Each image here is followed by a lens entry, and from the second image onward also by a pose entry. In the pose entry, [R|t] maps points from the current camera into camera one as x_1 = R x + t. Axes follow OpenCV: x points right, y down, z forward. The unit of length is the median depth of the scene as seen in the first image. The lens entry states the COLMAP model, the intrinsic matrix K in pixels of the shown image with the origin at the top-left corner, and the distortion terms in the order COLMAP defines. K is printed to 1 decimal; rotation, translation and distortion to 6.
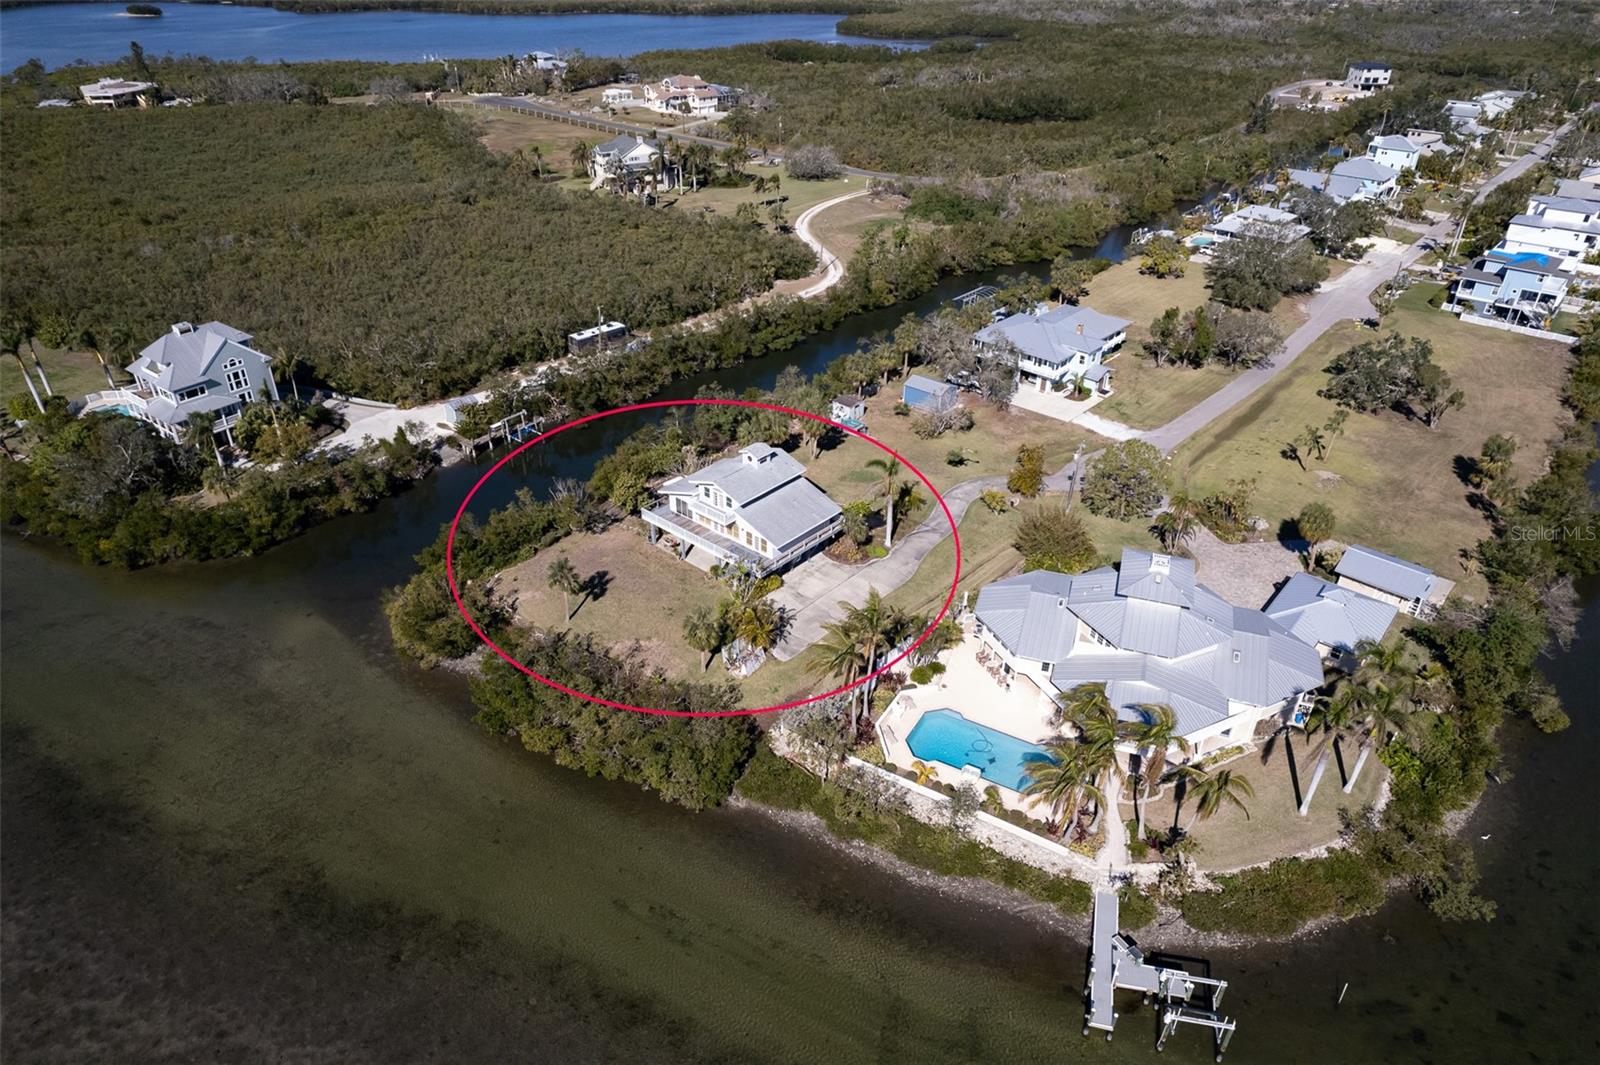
lens RADIAL K [[1025.5, 0, 809.6], [0, 1025.5, 544.4], [0, 0, 1]] dist [-0.078347, 0.071360]
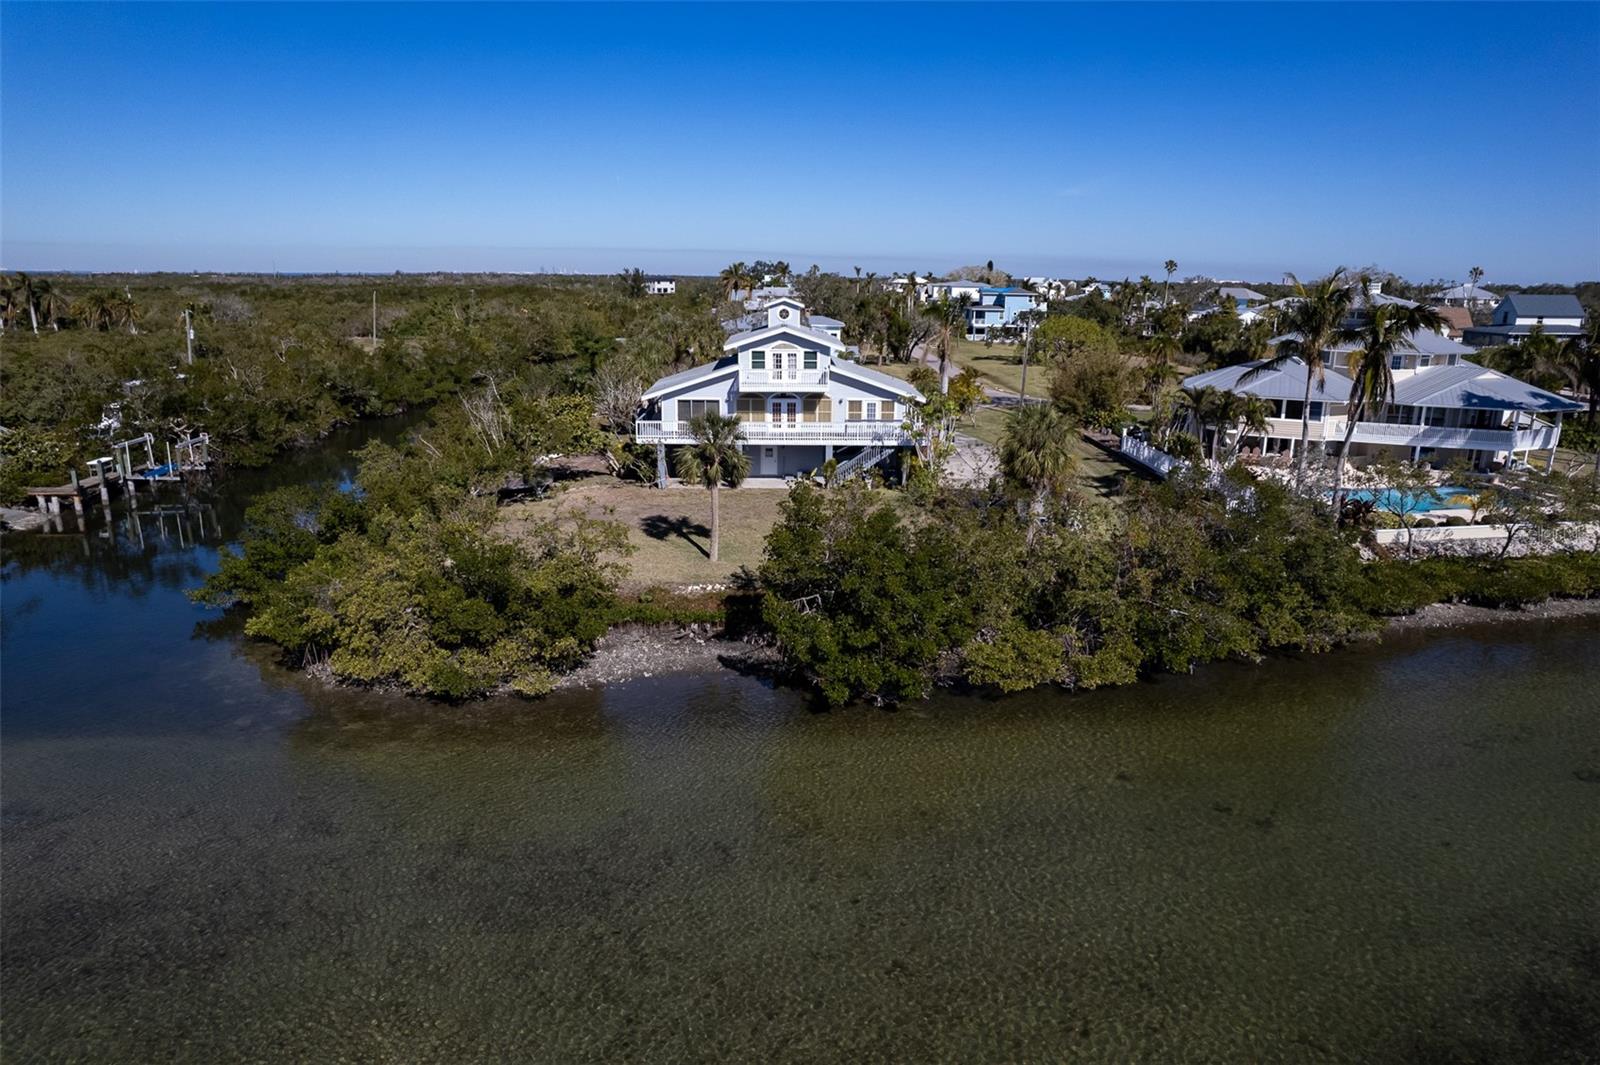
lens RADIAL K [[1025.5, 0, 809.6], [0, 1025.5, 537.9], [0, 0, 1]] dist [-0.078347, 0.071360]
pose [[0.738991, -0.174546, 0.650712, -0.406820], [0.355004, 0.921772, -0.155910, 0.123330], [-0.572595, 0.346221, 0.743146, 0.495215]]
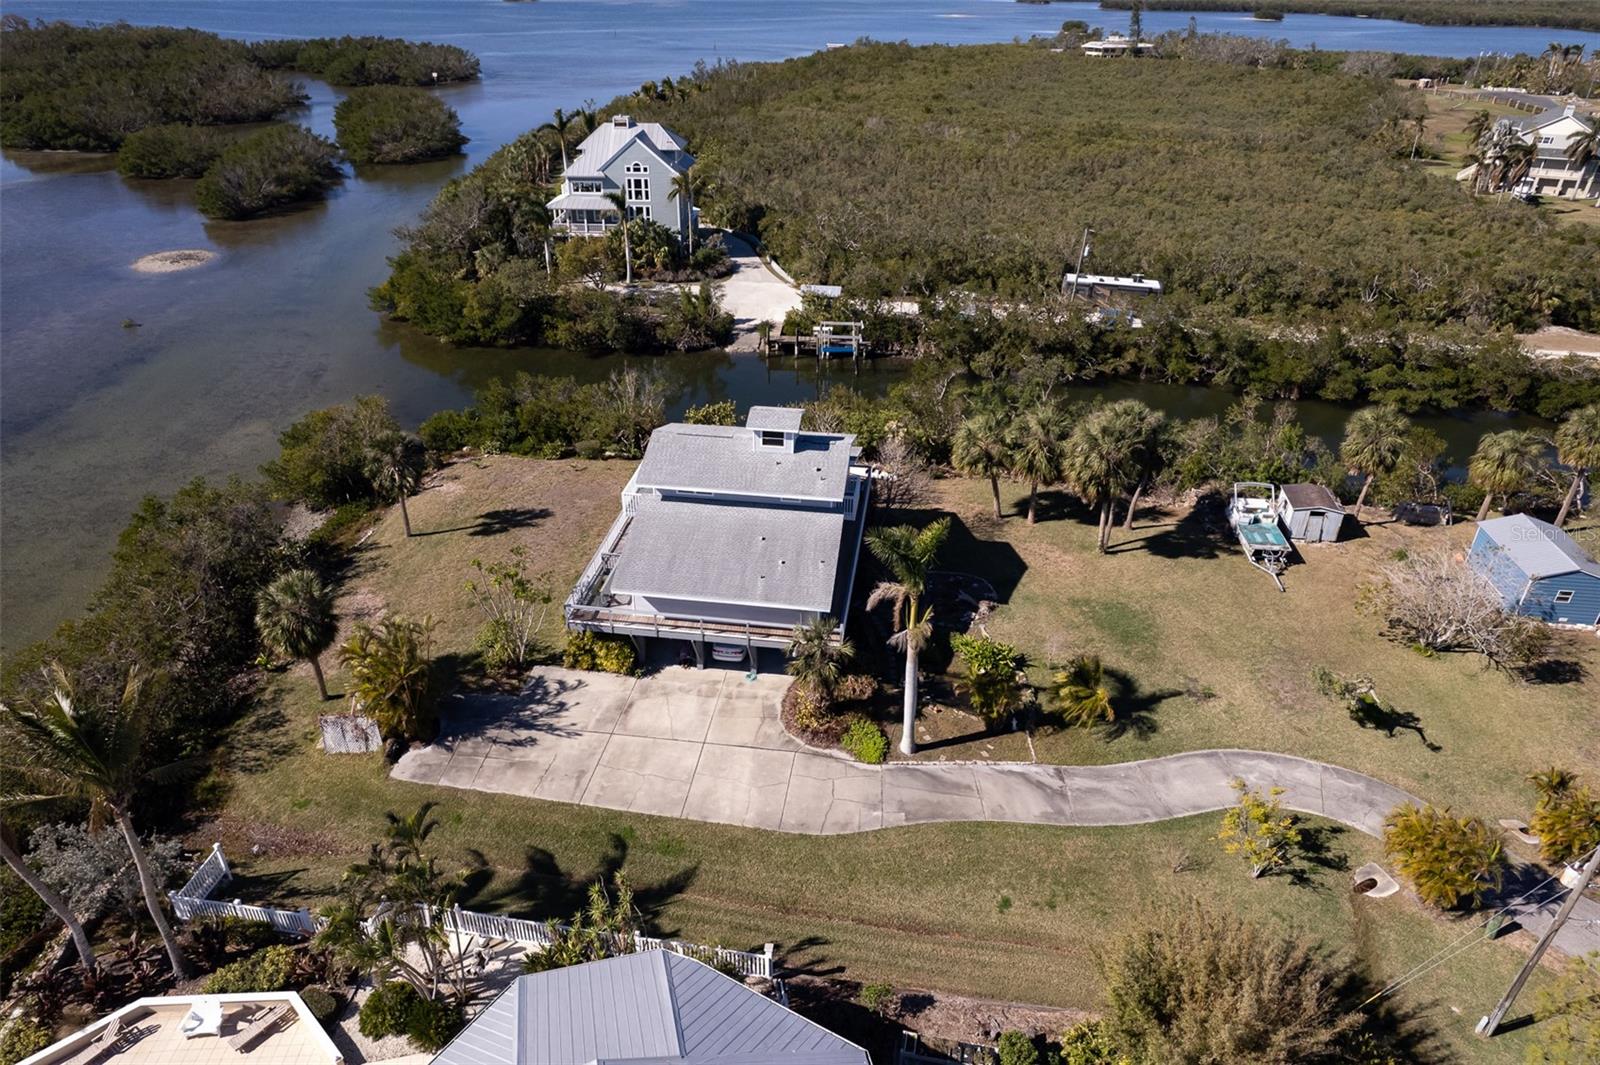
lens RADIAL K [[1025.5, 0, 806.5], [0, 1025.5, 544.9], [0, 0, 1]] dist [-0.078347, 0.071360]
pose [[0.543349, 0.415867, -0.729265, 0.284887], [-0.445447, 0.879128, 0.169441, -0.109161], [0.711582, 0.232783, 0.662920, 0.607113]]
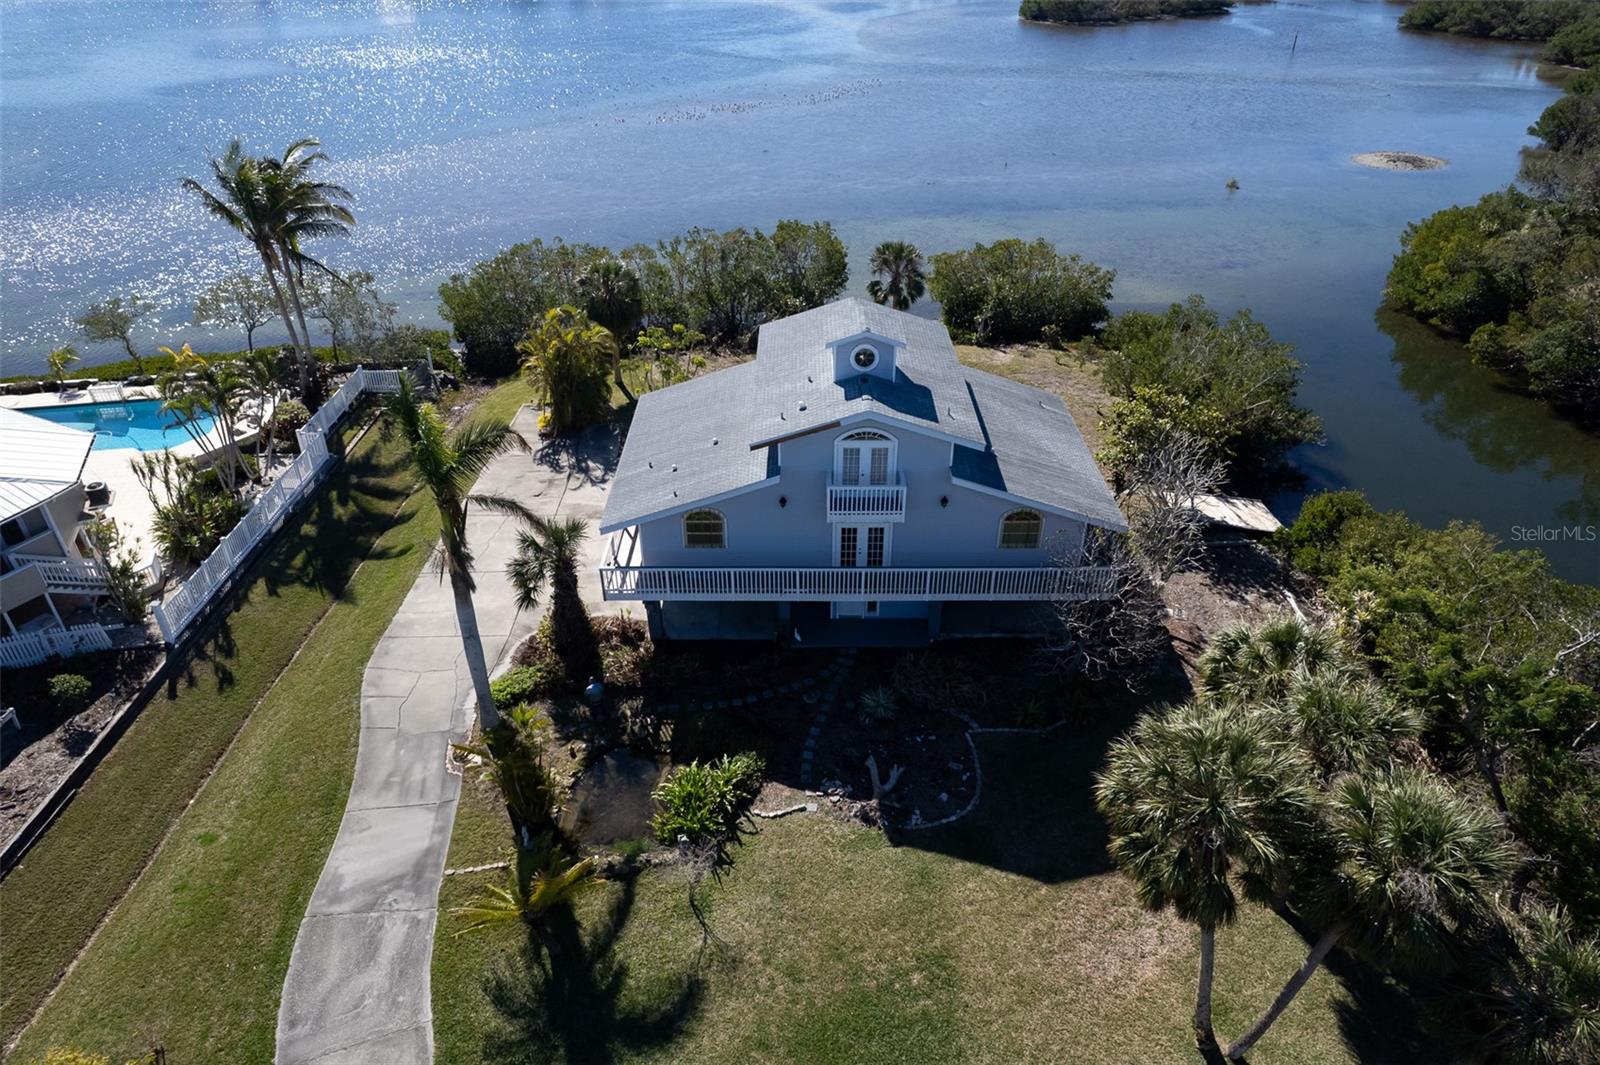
lens RADIAL K [[1025.5, 0, 807.4], [0, 1025.5, 537.3], [0, 0, 1]] dist [-0.078347, 0.071360]
pose [[-0.755128, 0.337698, -0.561909, 0.137804], [-0.358172, 0.505372, 0.785055, -0.258710], [0.549085, 0.794077, -0.260667, 0.966905]]
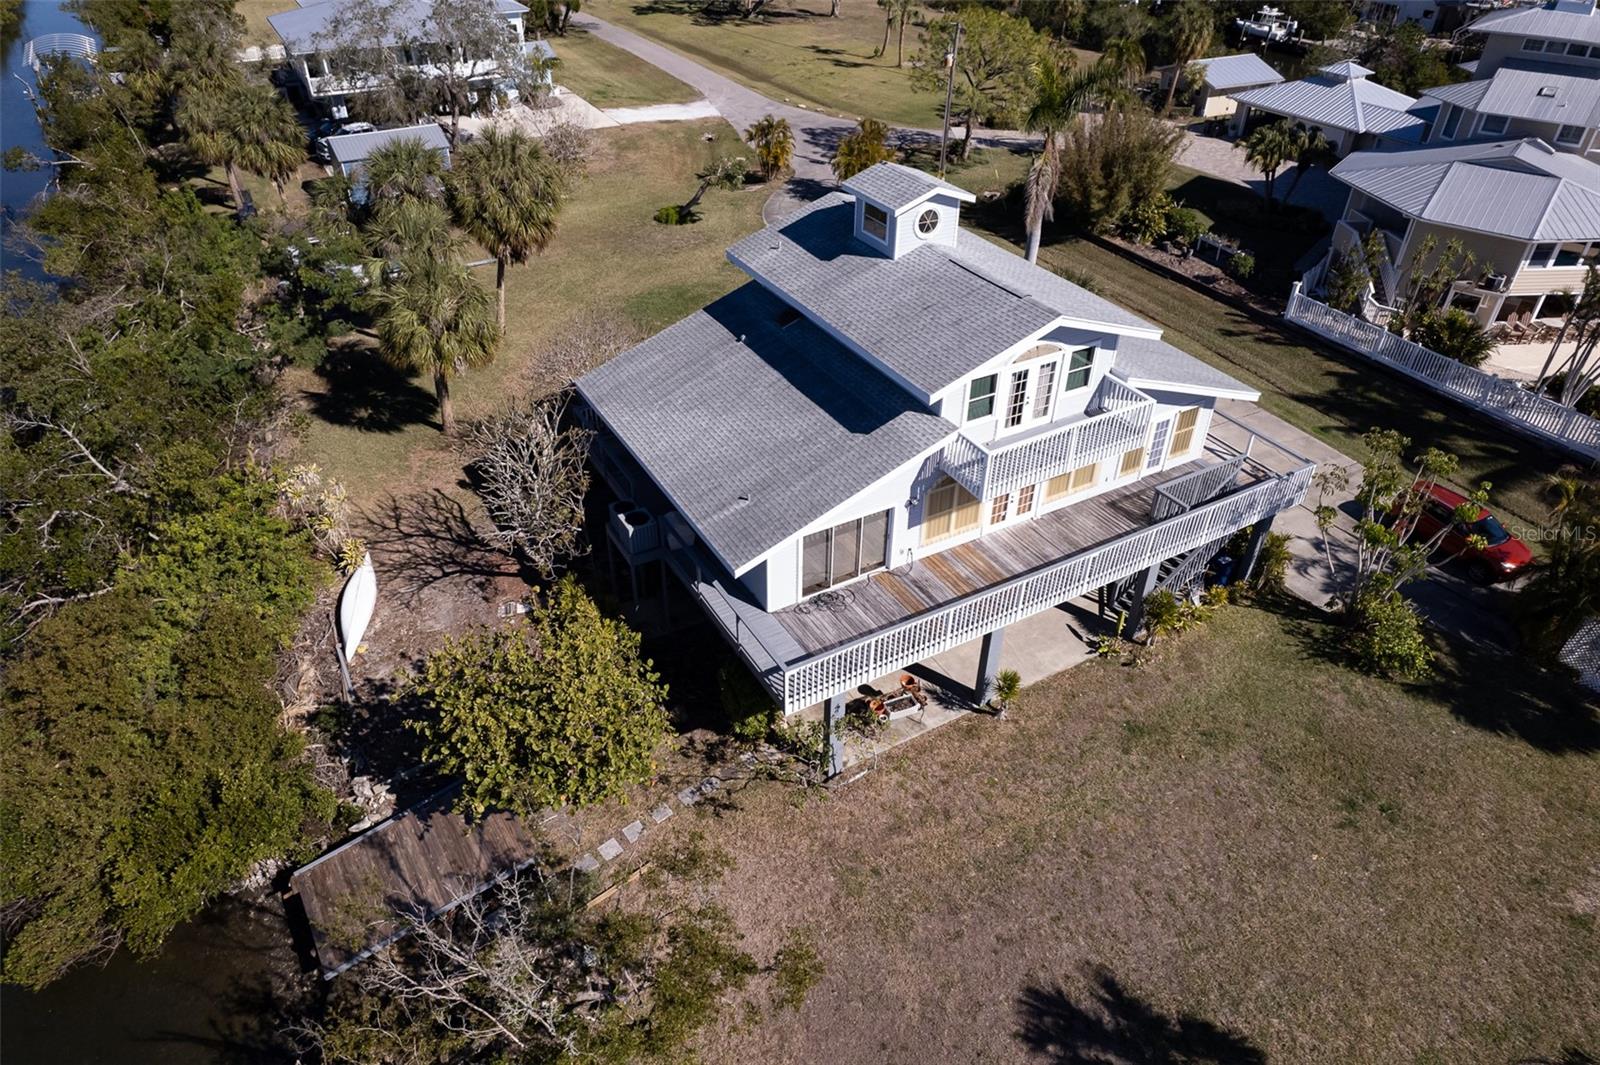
lens RADIAL K [[1025.5, 0, 809.8], [0, 1025.5, 540.2], [0, 0, 1]] dist [-0.078347, 0.071360]
pose [[0.327993, -0.565901, 0.756424, -0.262022], [0.489031, 0.786792, 0.376572, -0.112661], [-0.808251, 0.246402, 0.534805, 0.778532]]
